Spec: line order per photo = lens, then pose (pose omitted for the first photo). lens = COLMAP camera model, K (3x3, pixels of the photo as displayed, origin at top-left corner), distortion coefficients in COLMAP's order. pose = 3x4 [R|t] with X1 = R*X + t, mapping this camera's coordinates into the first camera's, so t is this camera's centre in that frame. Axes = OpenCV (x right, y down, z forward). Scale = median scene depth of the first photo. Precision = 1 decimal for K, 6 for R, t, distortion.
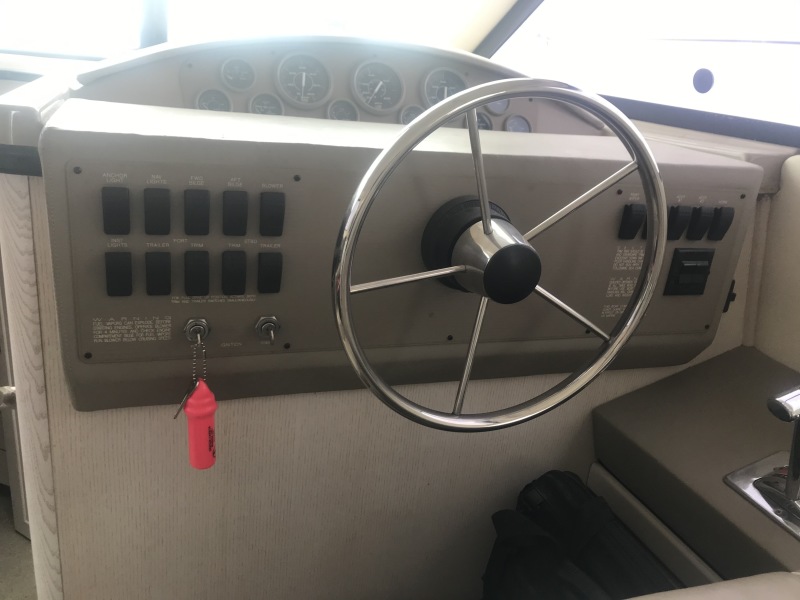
lens RADIAL K [[652.1, 0, 399.1], [0, 652.1, 280.5], [0, 0, 1]] dist [0.003871, 0.001376]
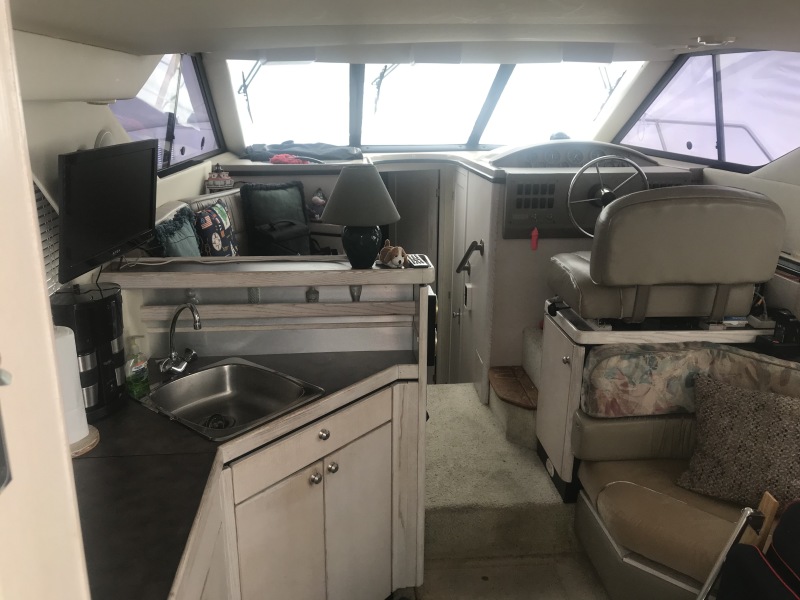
lens RADIAL K [[652.1, 0, 399.1], [0, 652.1, 280.5], [0, 0, 1]] dist [0.003871, 0.001376]
pose [[0.955552, -0.021872, -0.294009, 0.102253], [0.000365, 0.997331, -0.073008, 0.805384], [0.294821, 0.069656, 0.953010, -3.352845]]
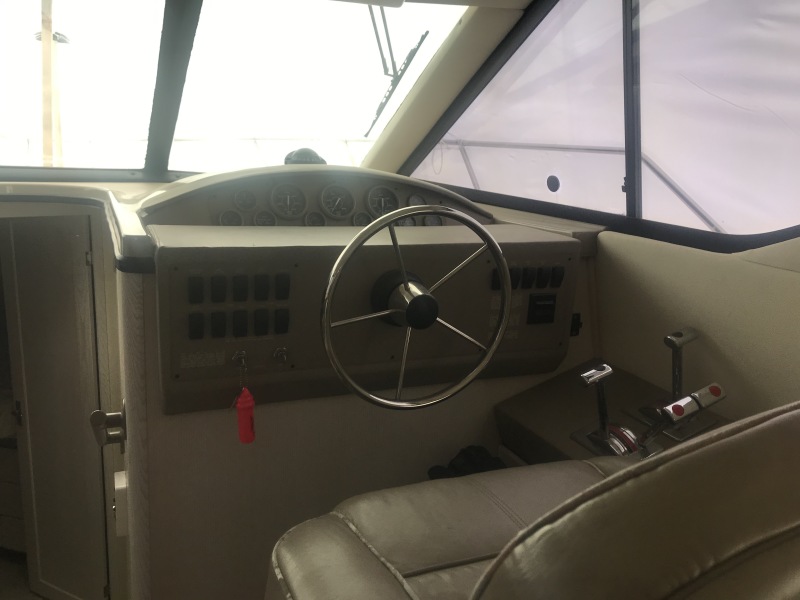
lens RADIAL K [[646.5, 0, 400.0], [0, 646.5, 300.0], [0, 0, 1]] dist [0.039975, -0.001217]
pose [[0.996193, -0.063634, 0.059591, 0.011695], [0.068404, 0.994302, -0.081760, 0.090114], [-0.054049, 0.085525, 0.994869, -0.689196]]
